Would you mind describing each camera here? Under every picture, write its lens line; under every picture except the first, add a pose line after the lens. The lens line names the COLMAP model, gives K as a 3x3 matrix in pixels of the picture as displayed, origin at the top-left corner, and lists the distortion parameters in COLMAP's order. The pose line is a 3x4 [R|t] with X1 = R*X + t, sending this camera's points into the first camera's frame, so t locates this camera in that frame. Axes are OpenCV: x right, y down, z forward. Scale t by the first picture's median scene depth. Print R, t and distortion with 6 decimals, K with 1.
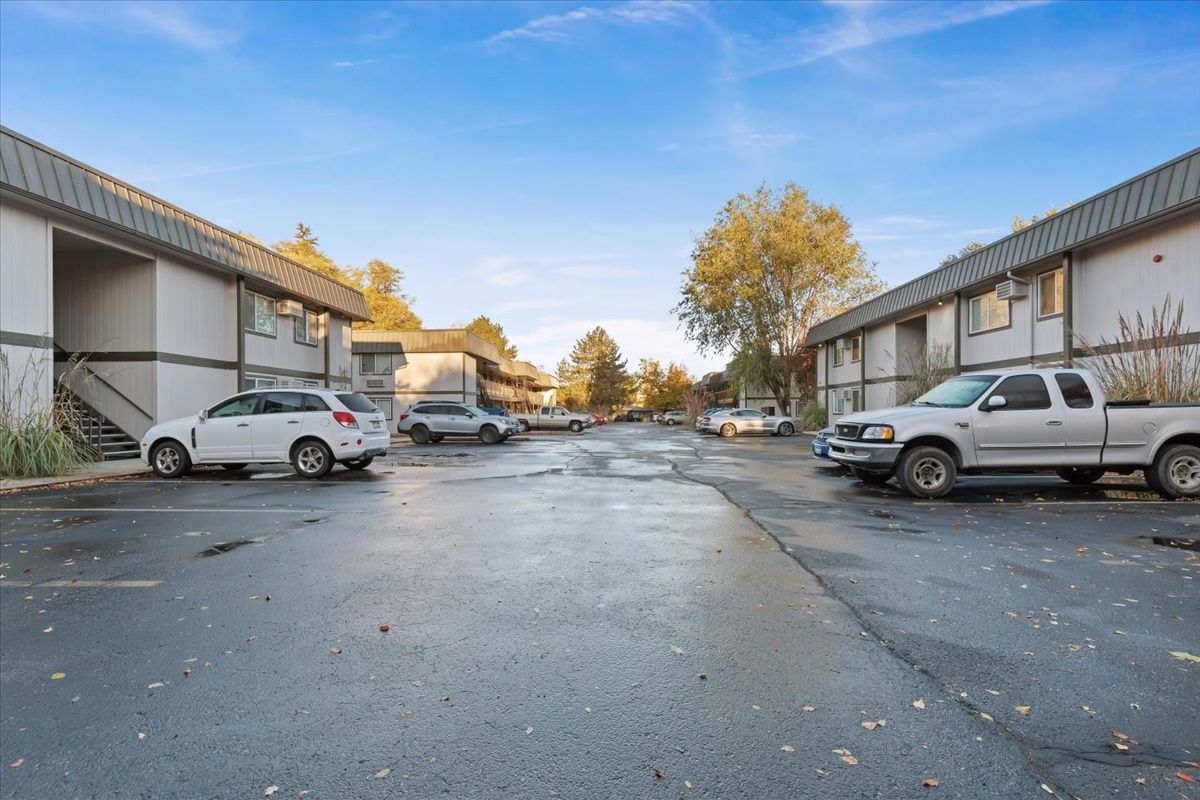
lens RADIAL K [[520.4, 0, 605.8], [0, 520.4, 415.1], [0, 0, 1]] dist [0.001360, -0.000295]
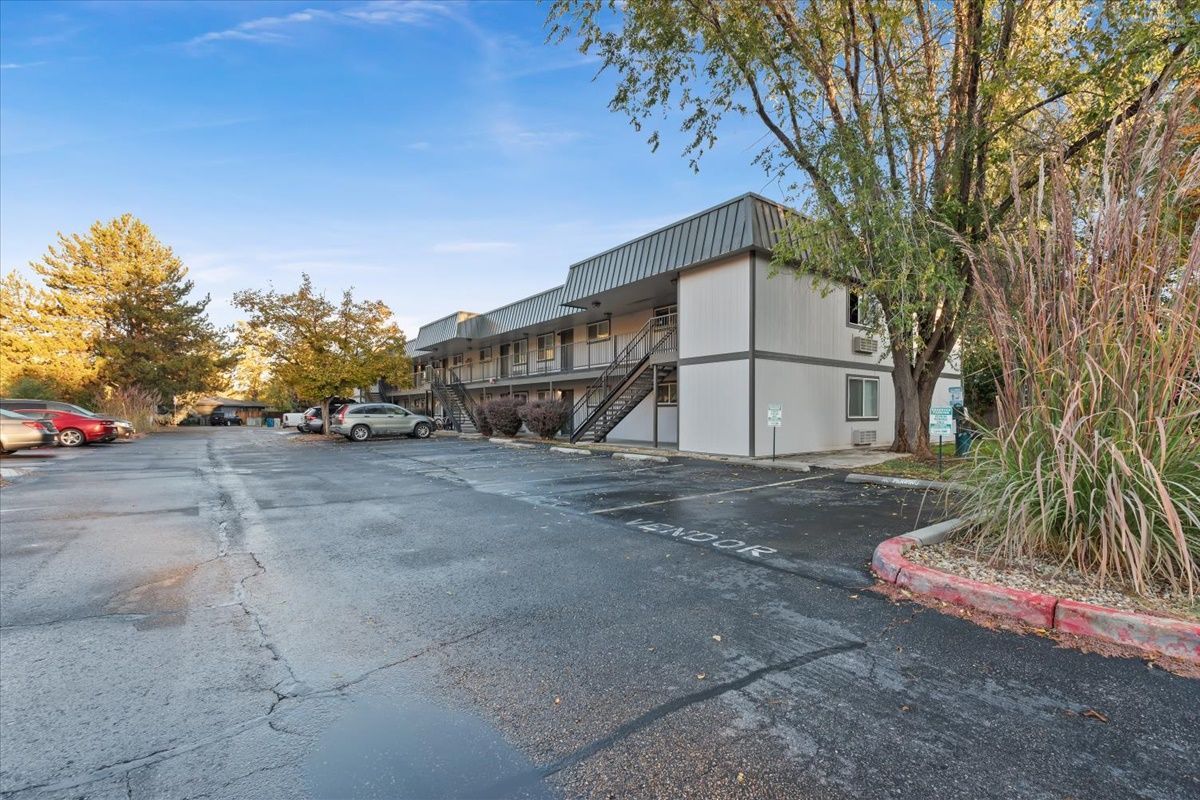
lens RADIAL K [[520.4, 0, 603.1], [0, 520.4, 416.5], [0, 0, 1]] dist [0.001360, -0.000295]
pose [[0.773647, -0.002511, 0.633612, 0.090950], [-0.001133, 0.999985, 0.005347, -0.000978], [-0.633616, -0.004855, 0.773632, 2.089788]]
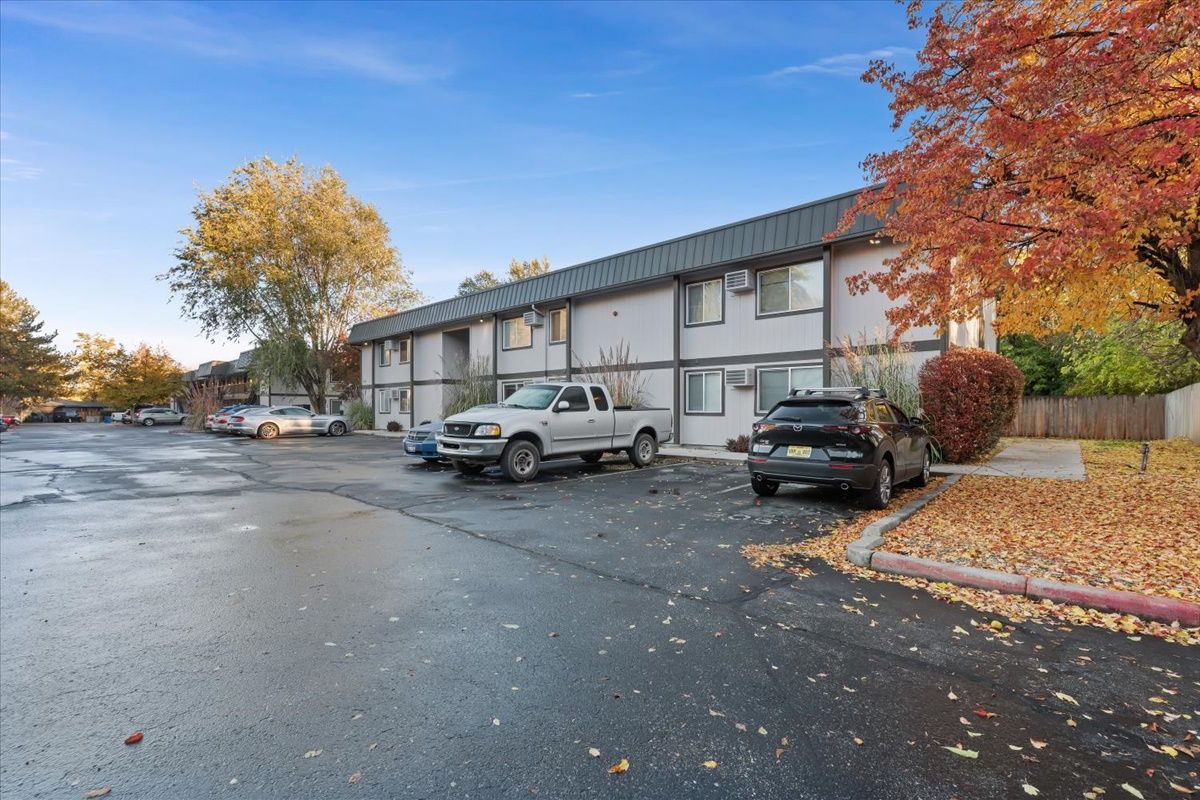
lens RADIAL K [[520.4, 0, 602.2], [0, 520.4, 416.1], [0, 0, 1]] dist [0.001360, -0.000295]
pose [[0.647062, -0.000493, 0.762437, -0.090214], [-0.003352, 0.999988, 0.003491, -0.001338], [-0.762430, -0.004815, 0.647053, 0.018669]]
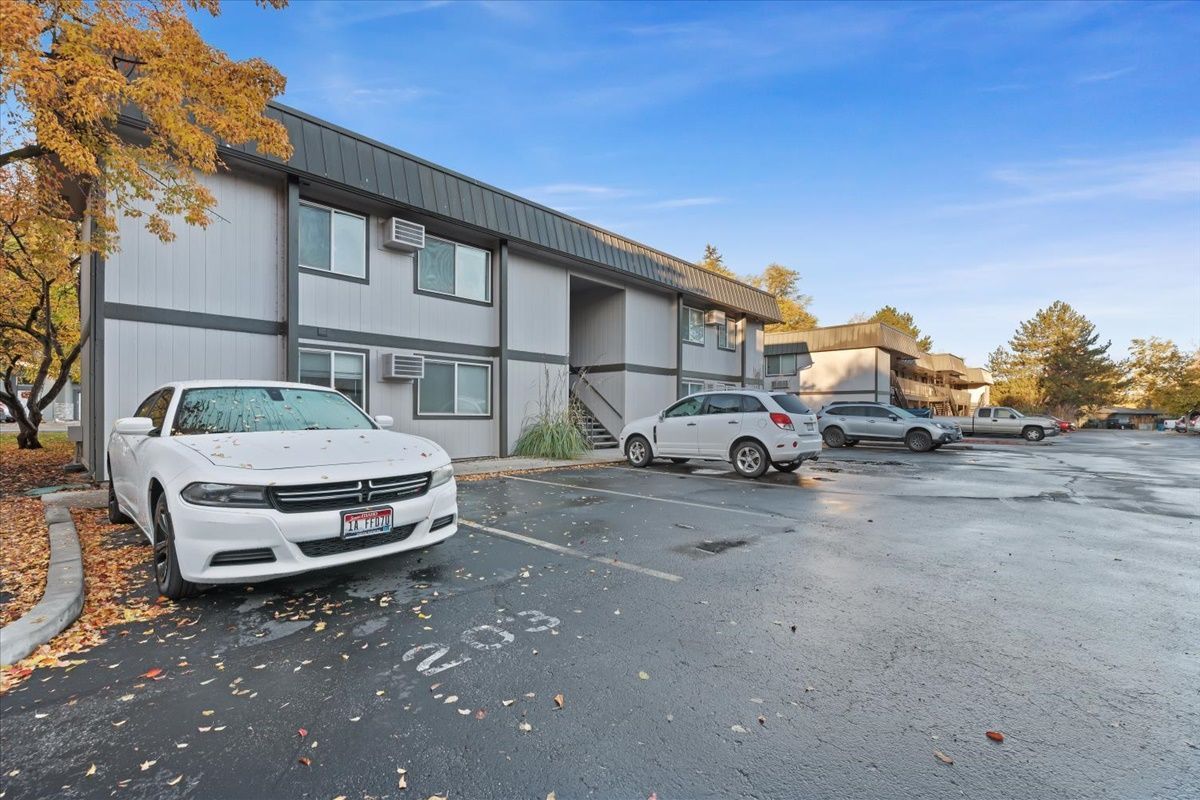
lens RADIAL K [[520.4, 0, 606.6], [0, 520.4, 416.0], [0, 0, 1]] dist [0.001360, -0.000295]
pose [[0.755387, 0.010794, -0.655190, -0.060750], [-0.010837, 0.999933, 0.003978, -0.000608], [0.655190, 0.004095, 0.755453, 0.025743]]
